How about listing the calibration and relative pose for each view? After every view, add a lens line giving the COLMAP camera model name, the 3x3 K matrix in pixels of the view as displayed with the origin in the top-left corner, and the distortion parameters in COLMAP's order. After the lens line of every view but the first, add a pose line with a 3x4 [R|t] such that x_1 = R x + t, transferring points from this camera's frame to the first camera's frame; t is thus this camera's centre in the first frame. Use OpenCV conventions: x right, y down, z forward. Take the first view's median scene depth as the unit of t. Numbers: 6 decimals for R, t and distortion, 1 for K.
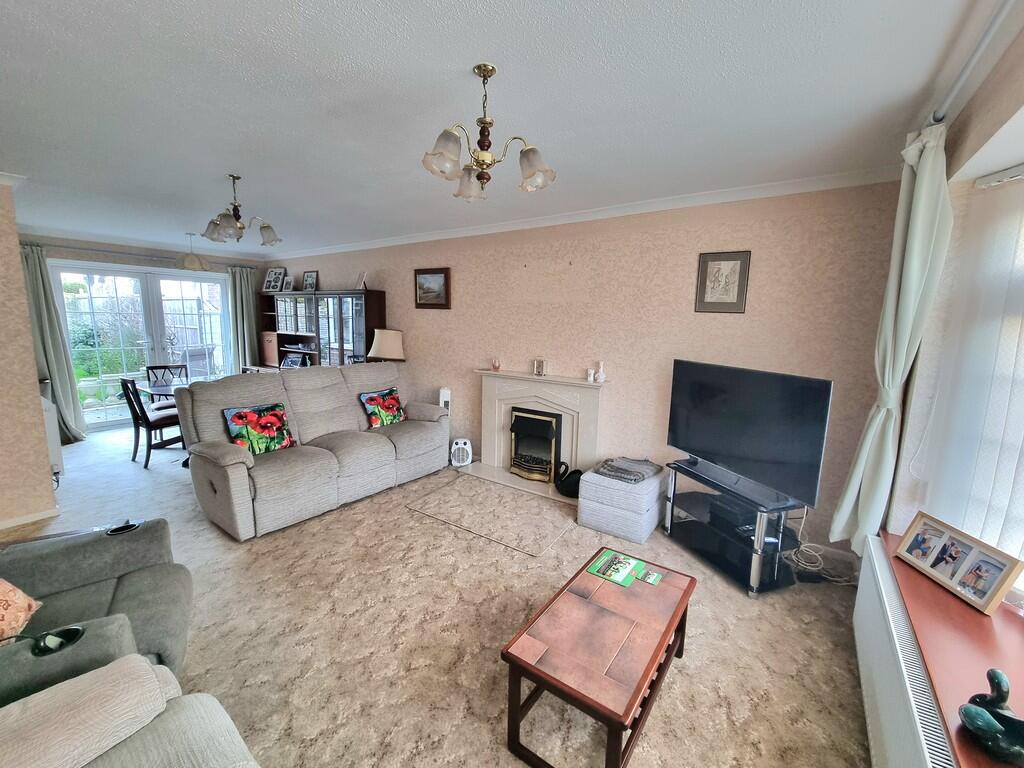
lens RADIAL K [[419.7, 0, 512.0], [0, 419.7, 384.0], [0, 0, 1]] dist [0.000153, 0.000006]
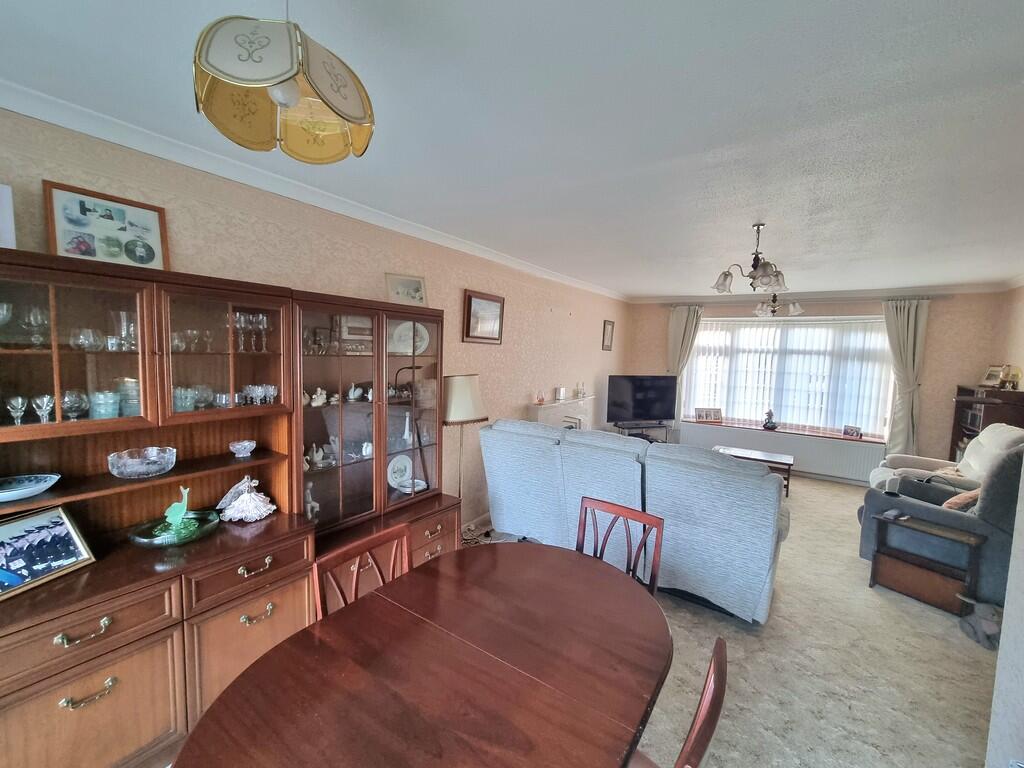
lens RADIAL K [[419.7, 0, 512.0], [0, 419.7, 384.0], [0, 0, 1]] dist [0.000153, 0.000006]
pose [[-0.019352, -0.108721, 0.993884, -1.070944], [0.120752, 0.986539, 0.110269, -0.205650], [-0.992494, 0.122148, -0.005963, 1.062403]]
